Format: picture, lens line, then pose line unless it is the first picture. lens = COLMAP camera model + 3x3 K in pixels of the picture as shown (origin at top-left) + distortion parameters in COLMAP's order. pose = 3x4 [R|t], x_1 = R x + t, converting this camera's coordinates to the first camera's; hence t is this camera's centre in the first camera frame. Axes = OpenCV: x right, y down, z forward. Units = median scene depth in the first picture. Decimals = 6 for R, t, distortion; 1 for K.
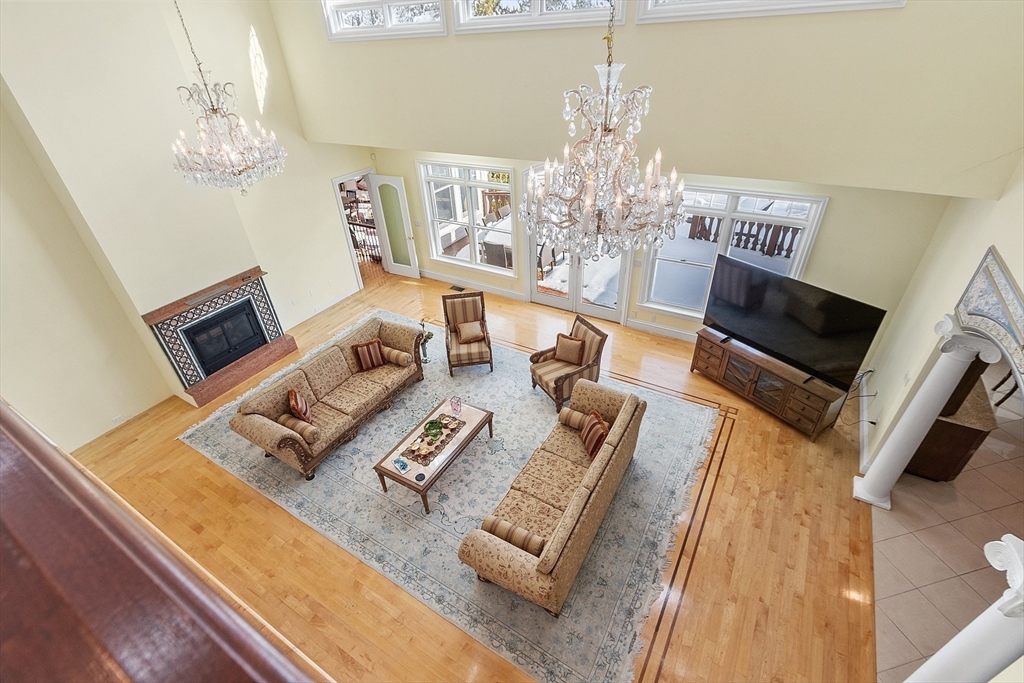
lens RADIAL K [[480.9, 0, 513.9], [0, 480.9, 392.1], [0, 0, 1]] dist [-0.000500, 0.000268]
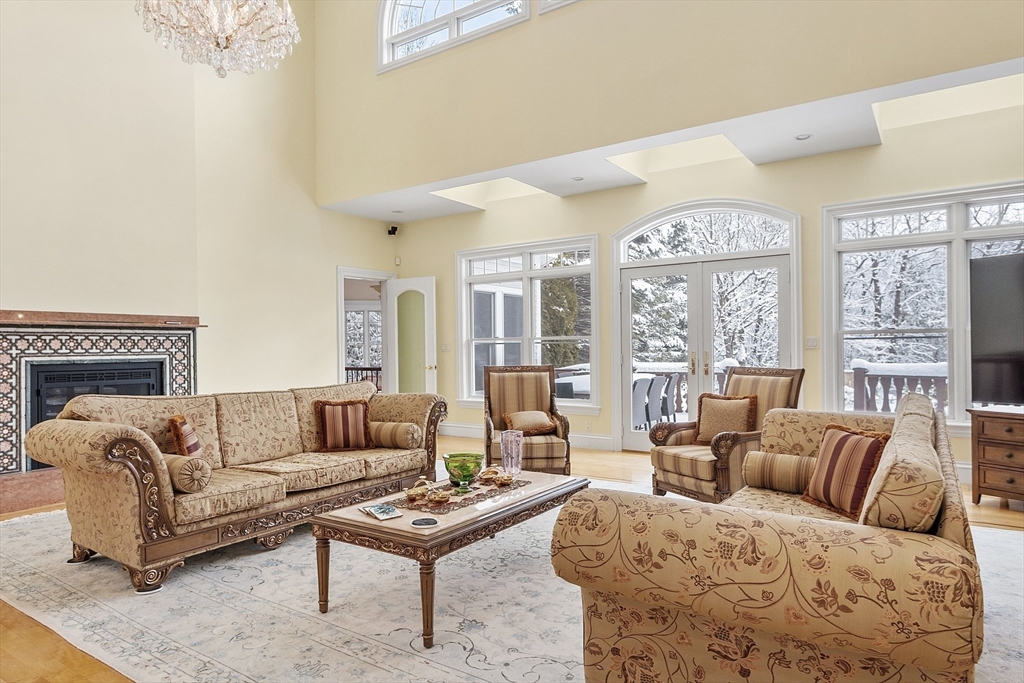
lens RADIAL K [[670.7, 0, 512.0], [0, 670.7, 341.5], [0, 0, 1]] dist [0.003870, -0.002897]
pose [[0.997888, 0.021202, -0.061405, -0.071525], [-0.054471, 0.788142, -0.613078, 0.297423], [0.035397, 0.615128, 0.787632, 0.368711]]
